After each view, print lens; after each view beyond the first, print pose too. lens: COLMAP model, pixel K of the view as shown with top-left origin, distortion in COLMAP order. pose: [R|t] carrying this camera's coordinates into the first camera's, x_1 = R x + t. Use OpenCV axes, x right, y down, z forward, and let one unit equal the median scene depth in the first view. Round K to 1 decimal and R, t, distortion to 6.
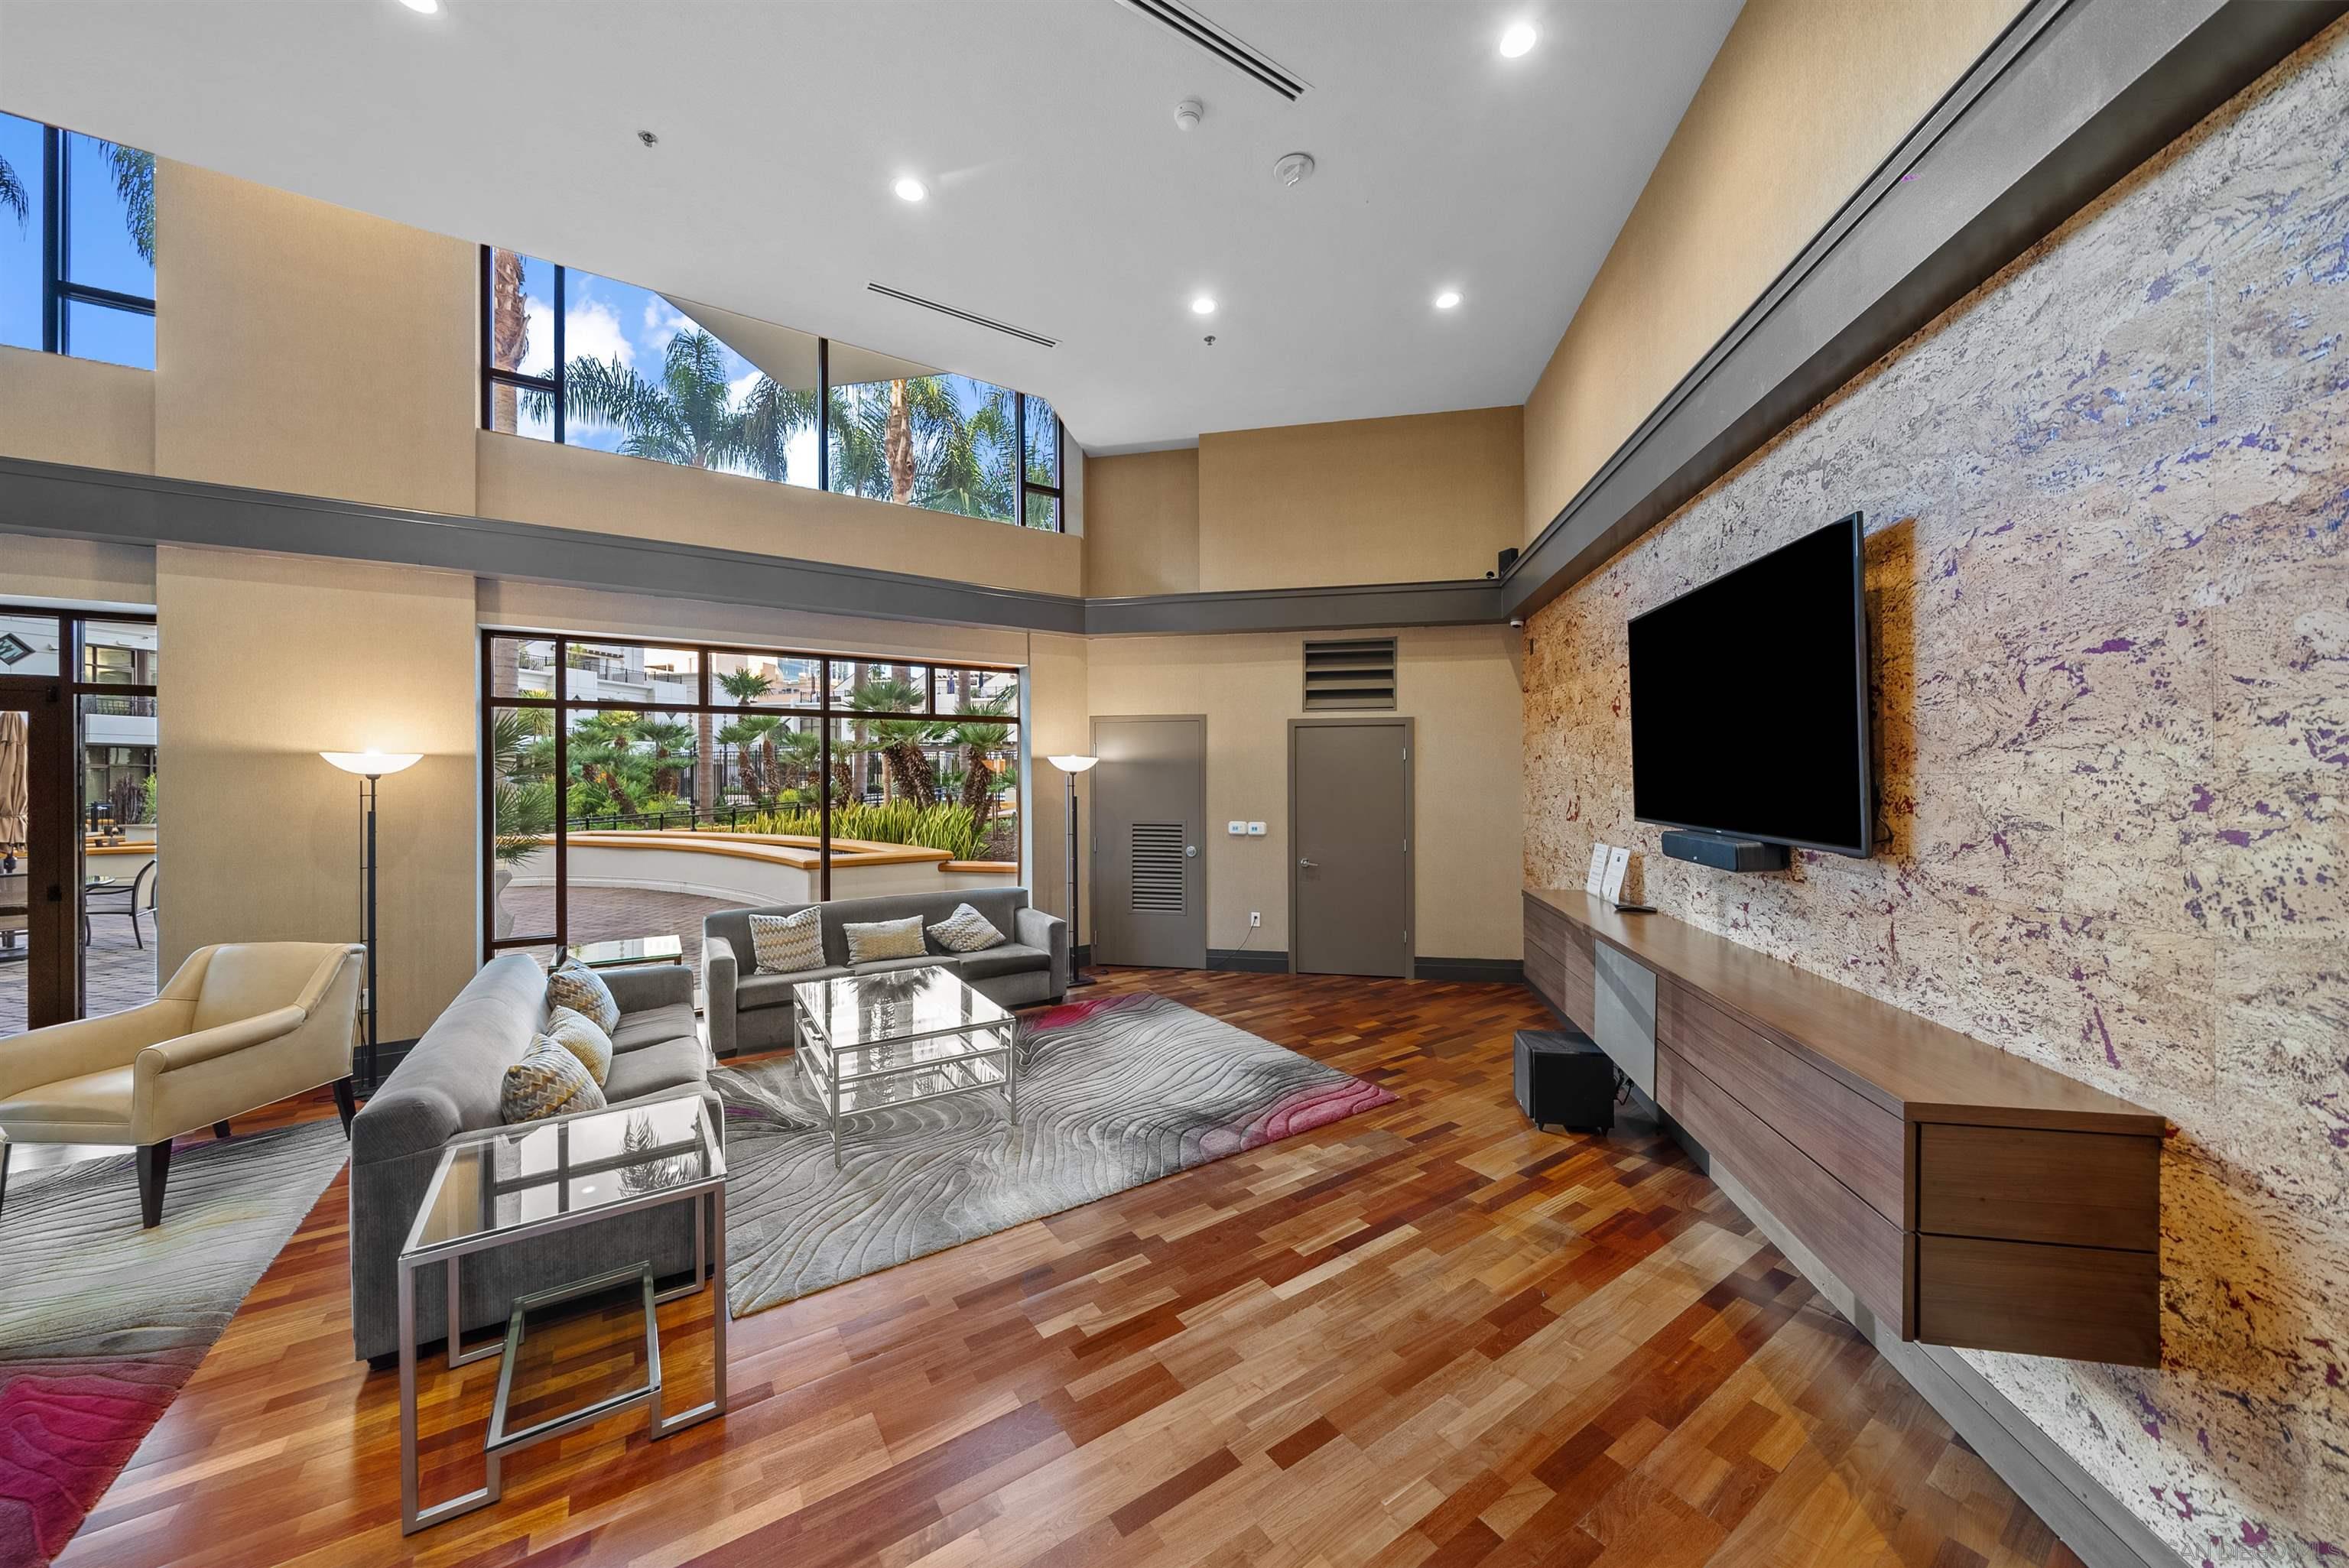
lens RADIAL K [[810.5, 0, 1176.8], [0, 810.5, 777.7], [0, 0, 1]] dist [0.001689, 0.000085]
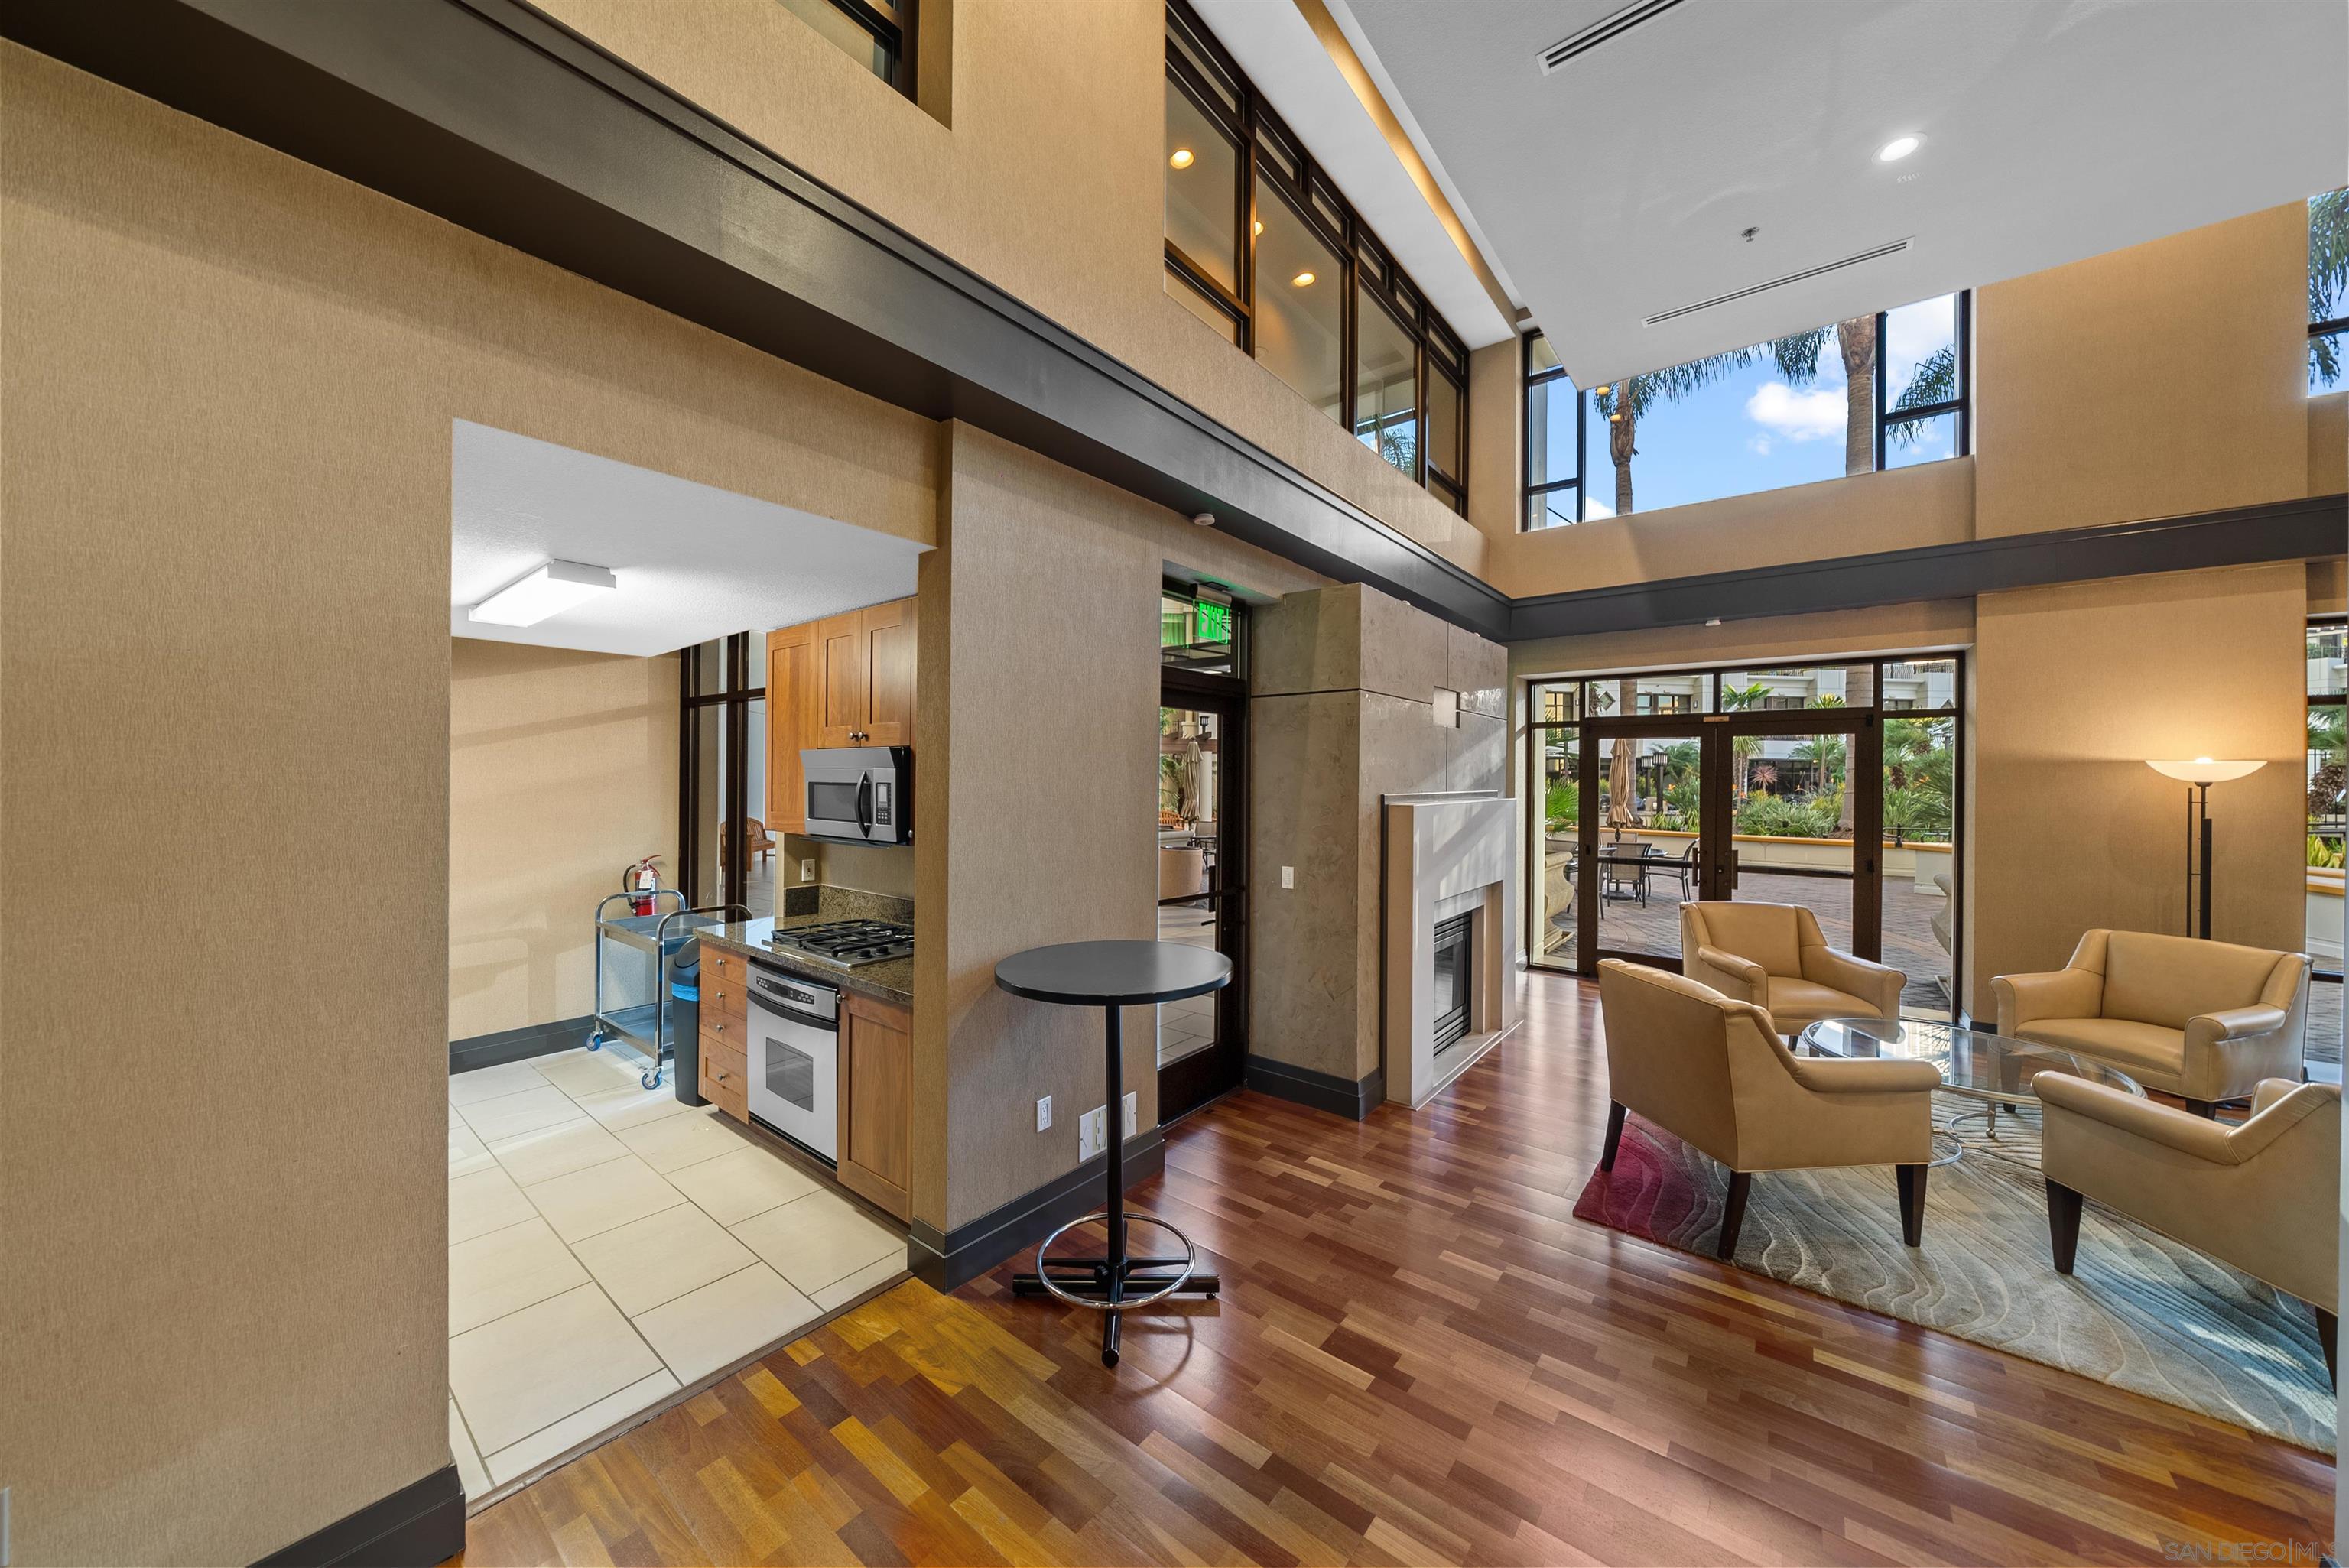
lens RADIAL K [[810.5, 0, 1175.7], [0, 810.5, 778.5], [0, 0, 1]] dist [0.001689, 0.000085]
pose [[0.288257, 0.010525, -0.957495, -0.360277], [-0.022134, 0.999746, 0.004326, 0.014695], [0.957297, 0.019946, 0.288417, -0.455974]]
